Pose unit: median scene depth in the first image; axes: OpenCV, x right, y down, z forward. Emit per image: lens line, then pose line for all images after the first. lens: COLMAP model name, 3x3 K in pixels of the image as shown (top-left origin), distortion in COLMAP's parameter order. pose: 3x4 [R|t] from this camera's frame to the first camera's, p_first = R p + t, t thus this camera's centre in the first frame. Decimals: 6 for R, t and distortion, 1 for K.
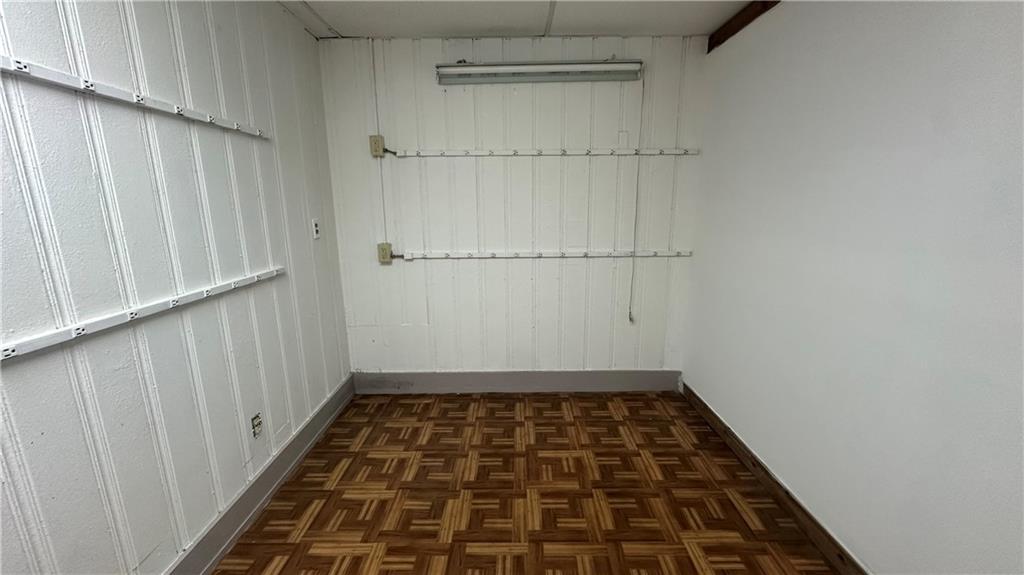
lens RADIAL K [[405.0, 0, 512.3], [0, 405.0, 292.8], [0, 0, 1]] dist [-0.001992, 0.000041]
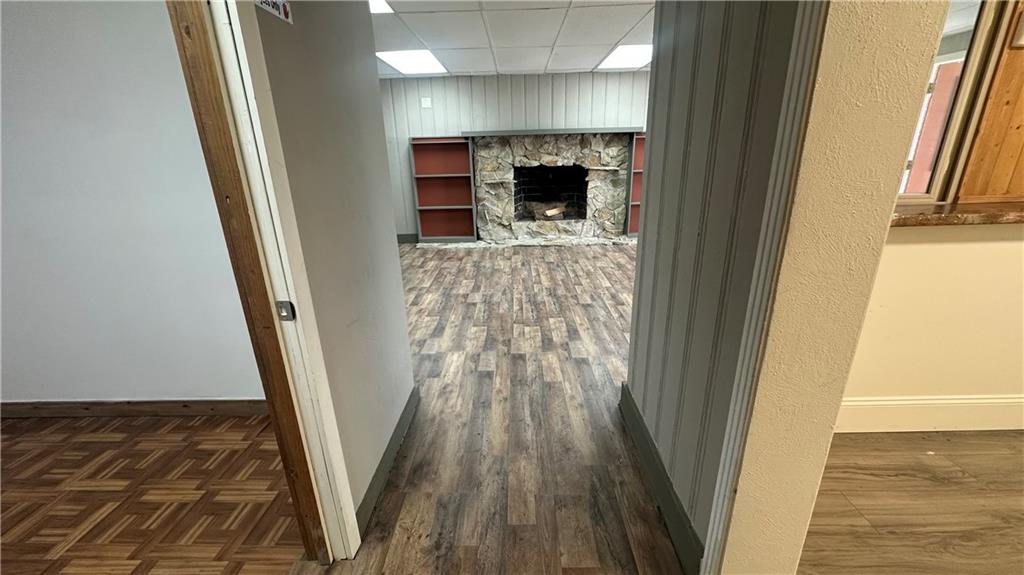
lens RADIAL K [[405.0, 0, 513.4], [0, 405.0, 290.1], [0, 0, 1]] dist [-0.001992, 0.000041]
pose [[0.011034, -0.337417, 0.941291, -0.323420], [0.251583, 0.912003, 0.323969, 0.077291], [-0.967773, 0.233238, 0.094951, -0.303929]]
